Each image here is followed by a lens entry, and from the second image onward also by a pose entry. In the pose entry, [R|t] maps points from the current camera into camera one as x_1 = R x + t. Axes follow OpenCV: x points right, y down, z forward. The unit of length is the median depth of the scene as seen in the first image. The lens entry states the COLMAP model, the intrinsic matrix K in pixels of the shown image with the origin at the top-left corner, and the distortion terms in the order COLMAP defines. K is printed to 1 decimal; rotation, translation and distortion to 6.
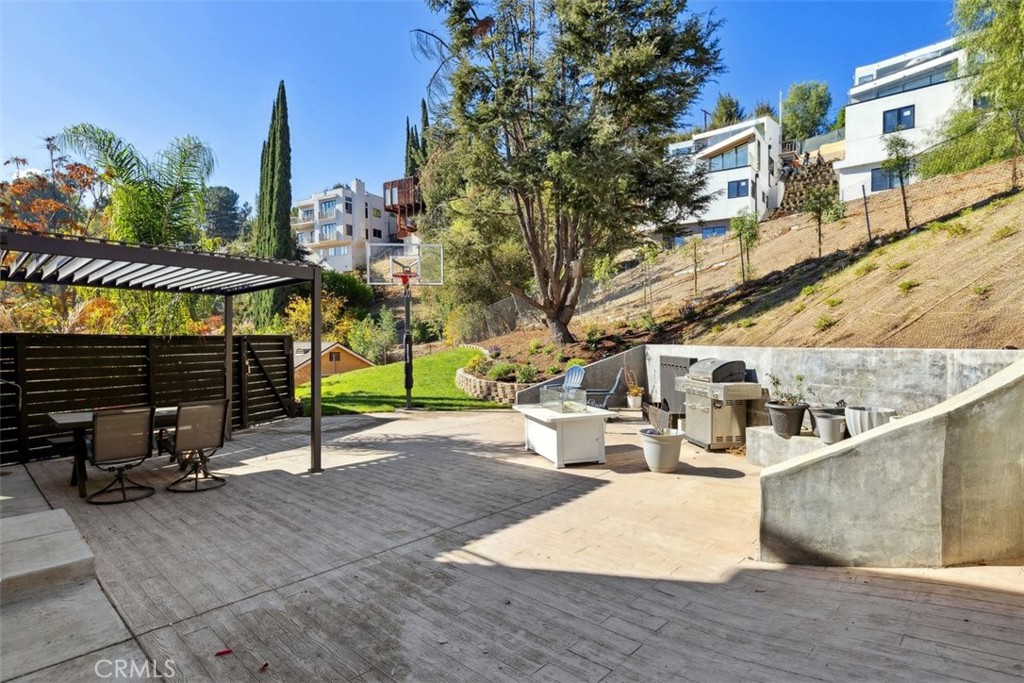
lens RADIAL K [[530.6, 0, 512.0], [0, 530.6, 341.5], [0, 0, 1]] dist [0.000052, 0.000018]
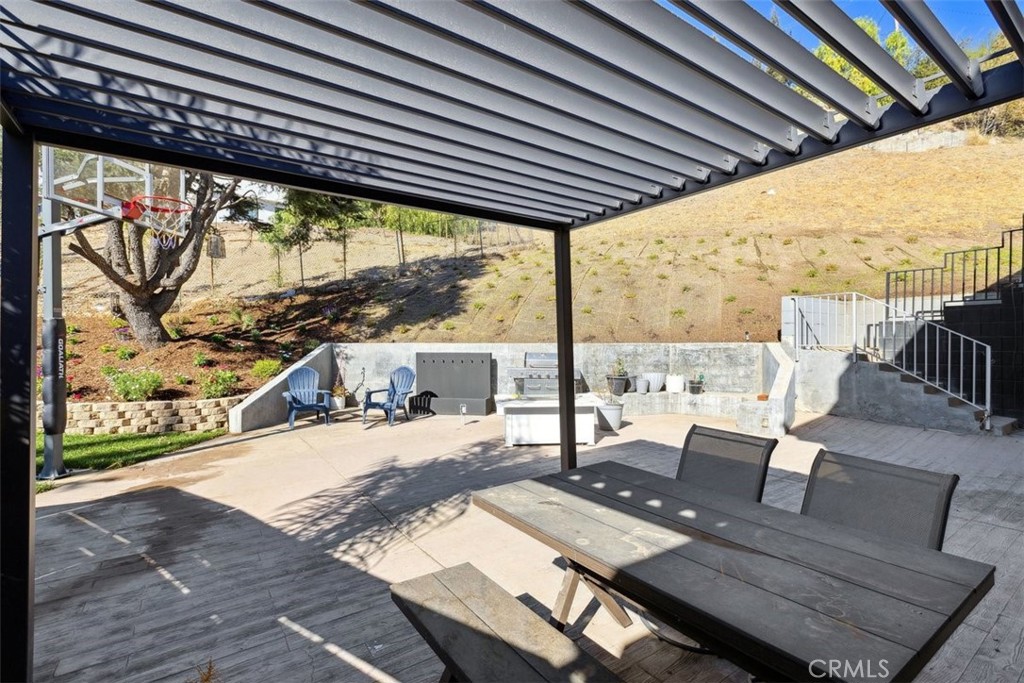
lens RADIAL K [[473.7, 0, 512.0], [0, 473.7, 341.5], [0, 0, 1]] dist [-0.000896, -0.000013]
pose [[0.205837, 0.001999, 0.978584, -1.084257], [-0.000212, 0.999998, -0.001998, 0.009340], [-0.978586, 0.000203, 0.205837, 1.043699]]
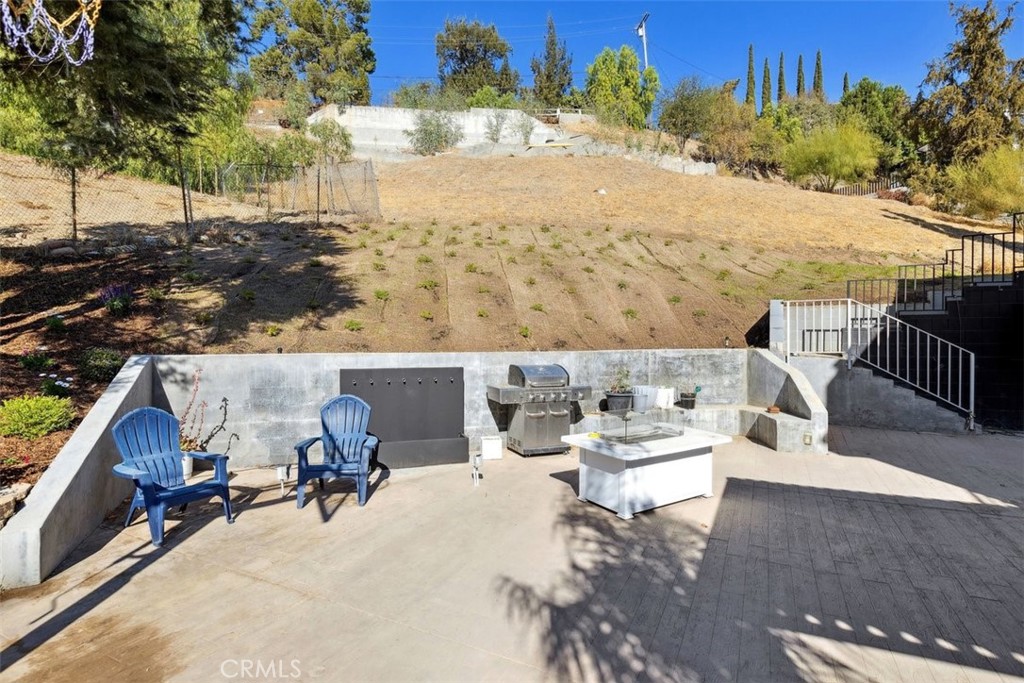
lens RADIAL K [[518.8, 0, 512.0], [0, 518.8, 341.5], [0, 0, 1]] dist [-0.002466, -0.000032]
pose [[-0.299757, -0.001449, 0.954015, -0.678644], [0.000964, 0.999998, 0.001822, -0.015489], [-0.954015, 0.001466, -0.299755, 1.701662]]
